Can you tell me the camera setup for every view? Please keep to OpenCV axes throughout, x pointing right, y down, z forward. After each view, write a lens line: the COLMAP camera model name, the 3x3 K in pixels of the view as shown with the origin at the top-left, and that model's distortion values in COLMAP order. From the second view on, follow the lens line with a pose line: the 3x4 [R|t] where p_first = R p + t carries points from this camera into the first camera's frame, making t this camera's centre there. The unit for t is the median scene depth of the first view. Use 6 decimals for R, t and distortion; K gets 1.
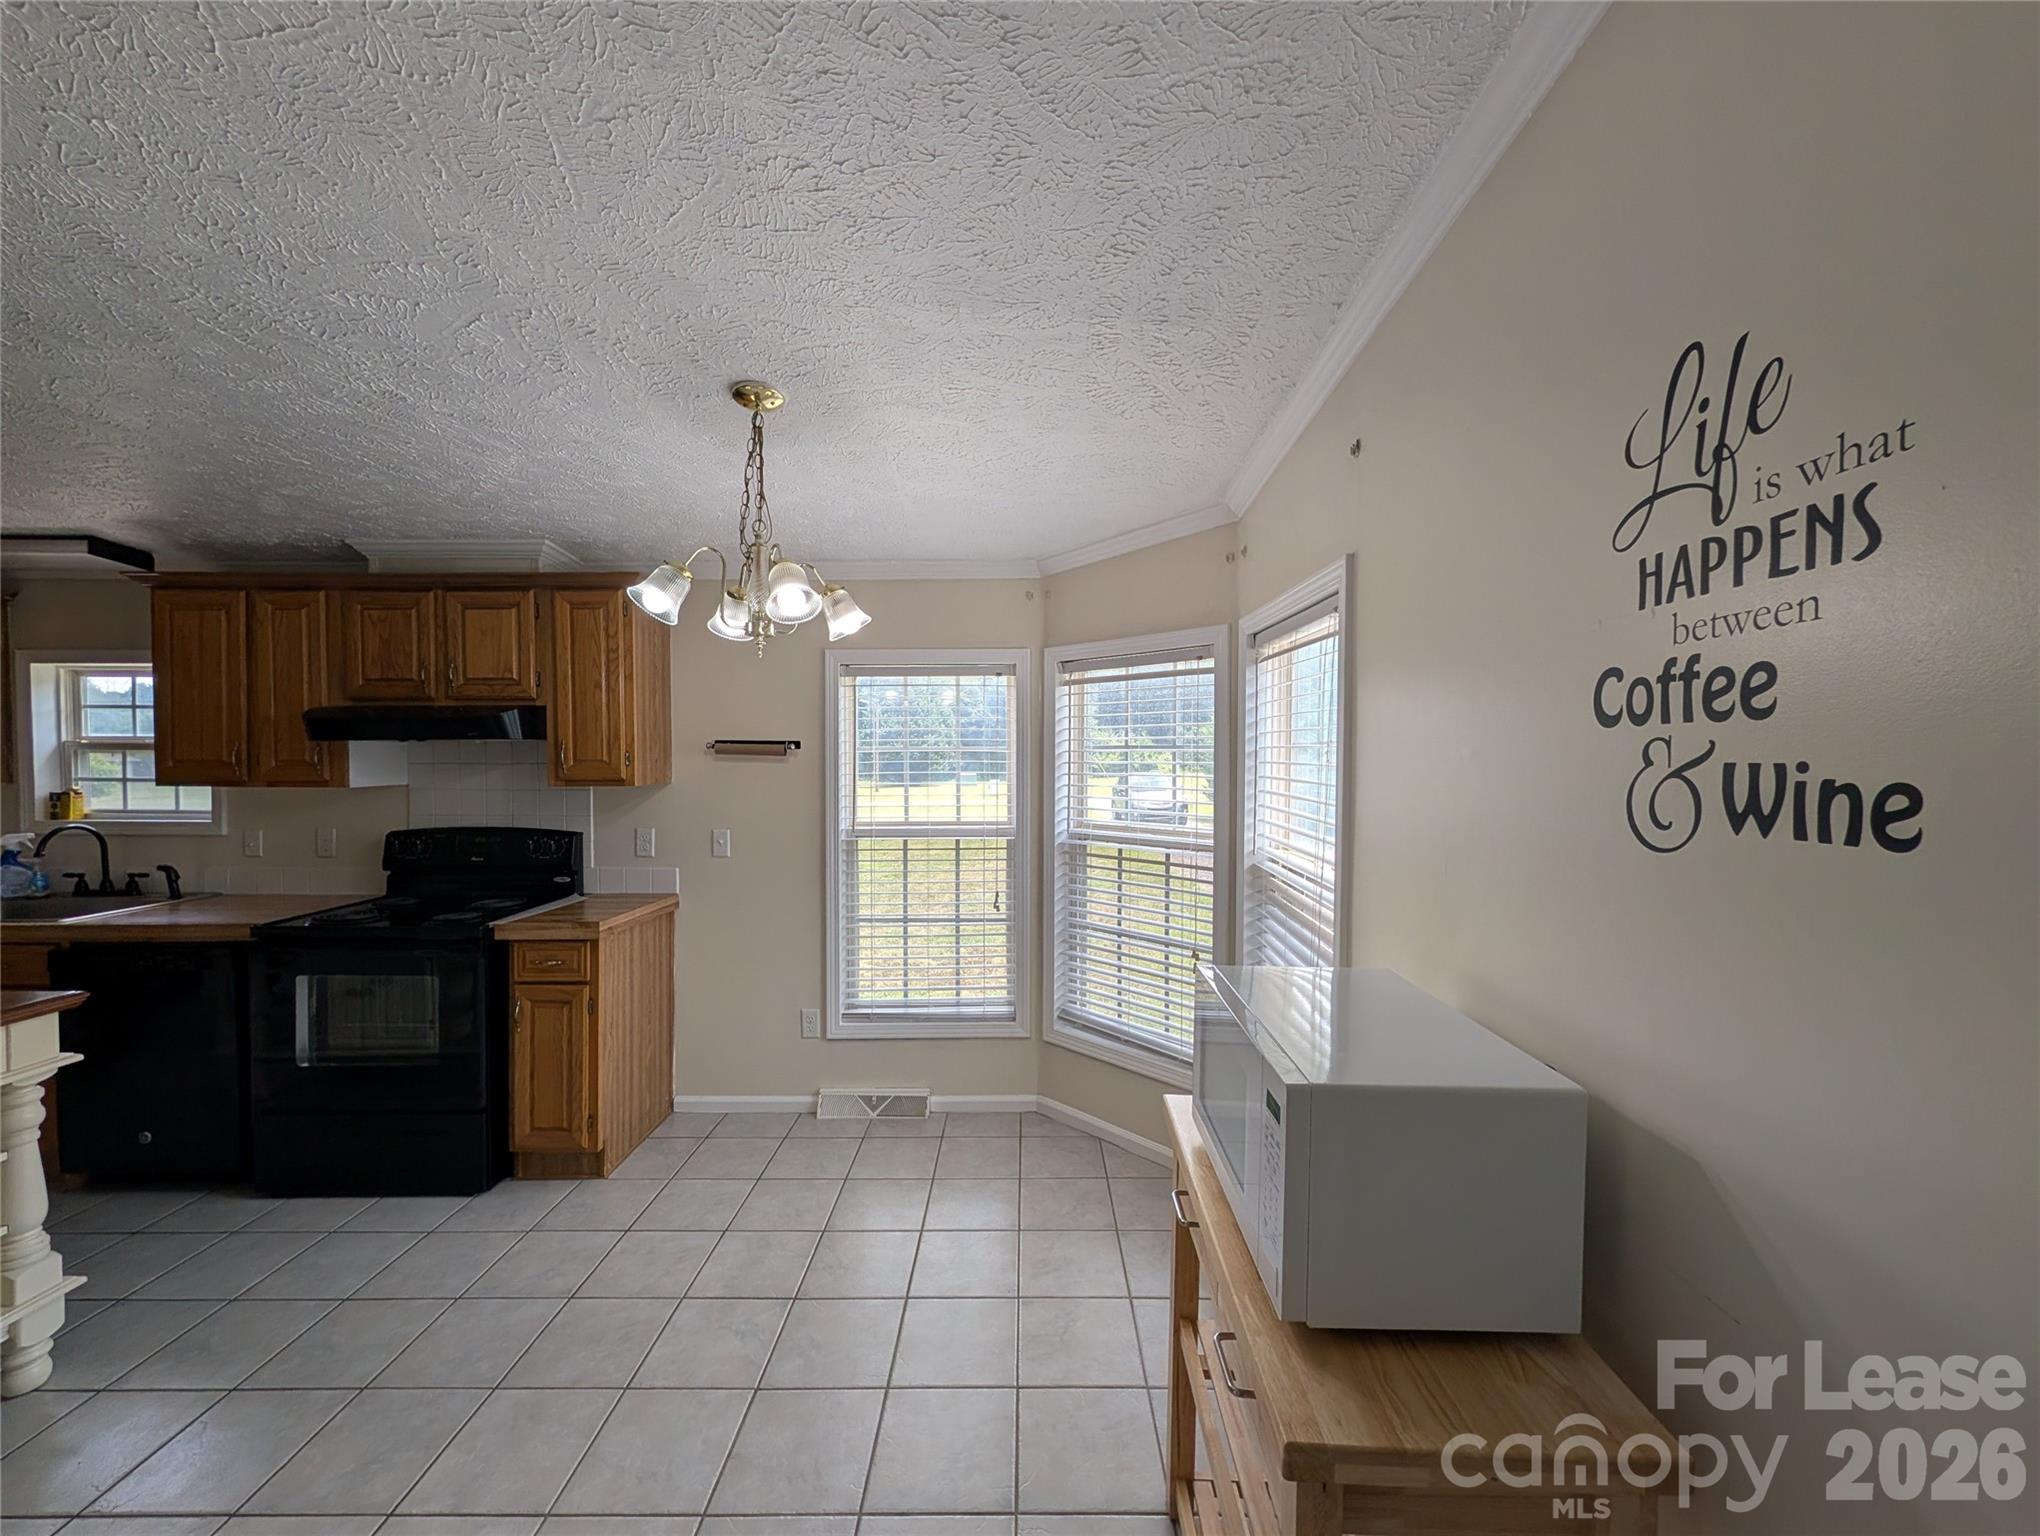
lens RADIAL K [[785.9, 0, 1023.0], [0, 785.9, 771.8], [0, 0, 1]] dist [0.004496, 0.000248]
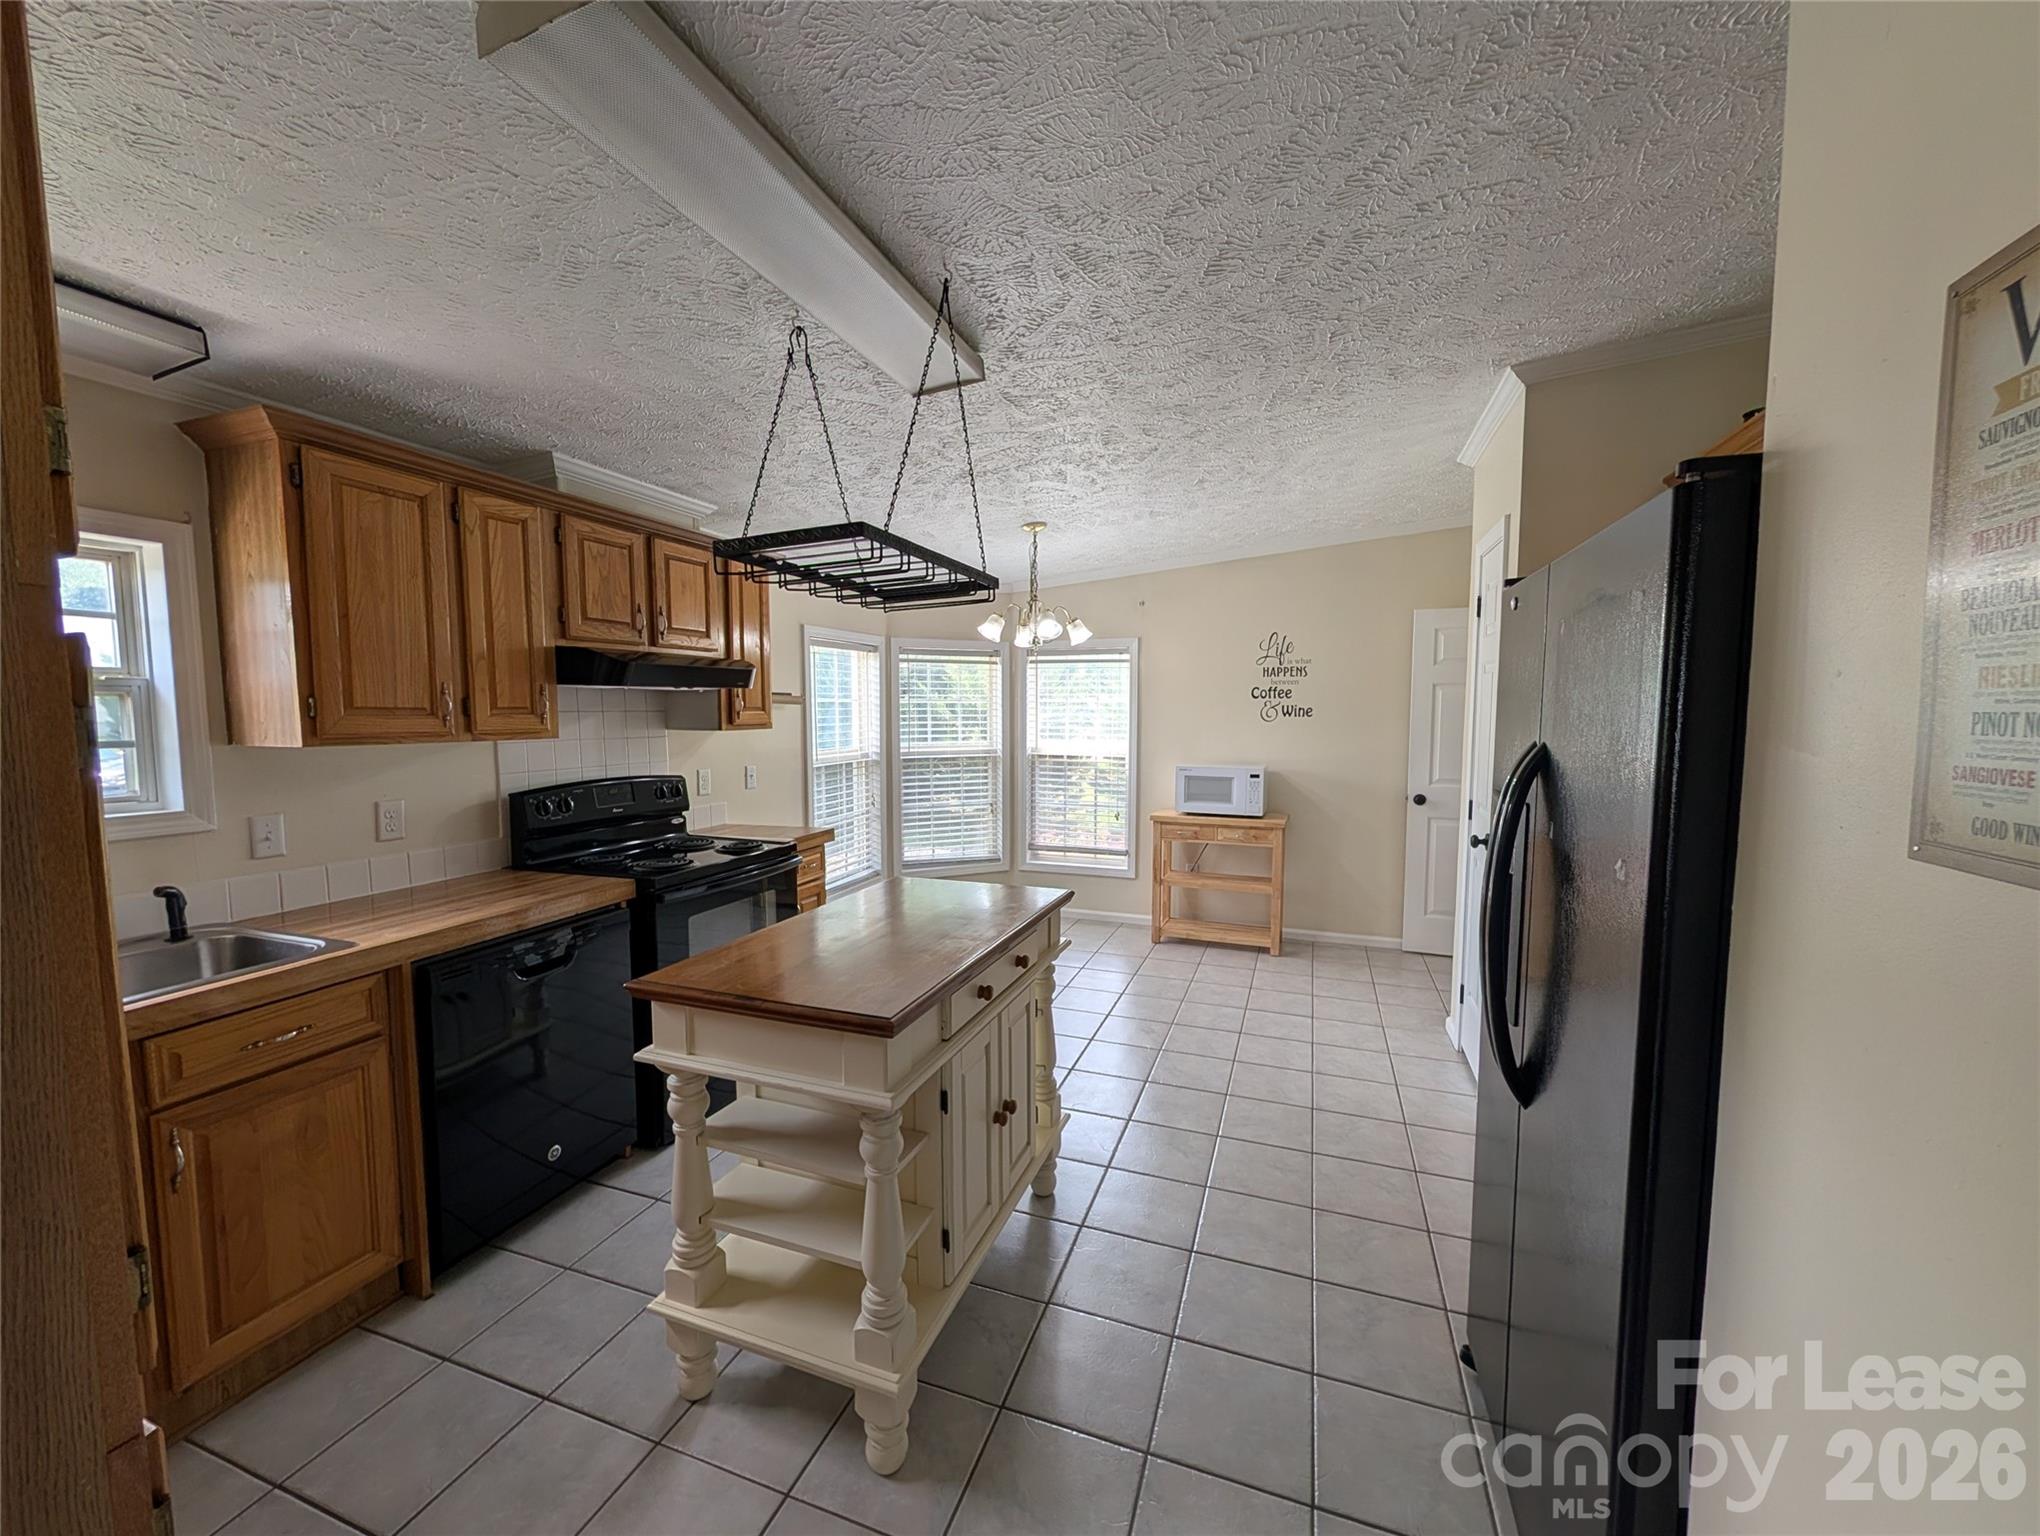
lens RADIAL K [[785.9, 0, 1038.1], [0, 785.9, 772.8], [0, 0, 1]] dist [0.004496, 0.000248]
pose [[0.332540, -0.074061, 0.940176, -1.527105], [0.025317, 0.997253, 0.069603, 0.010772], [-0.942749, 0.000657, 0.333502, 0.211165]]
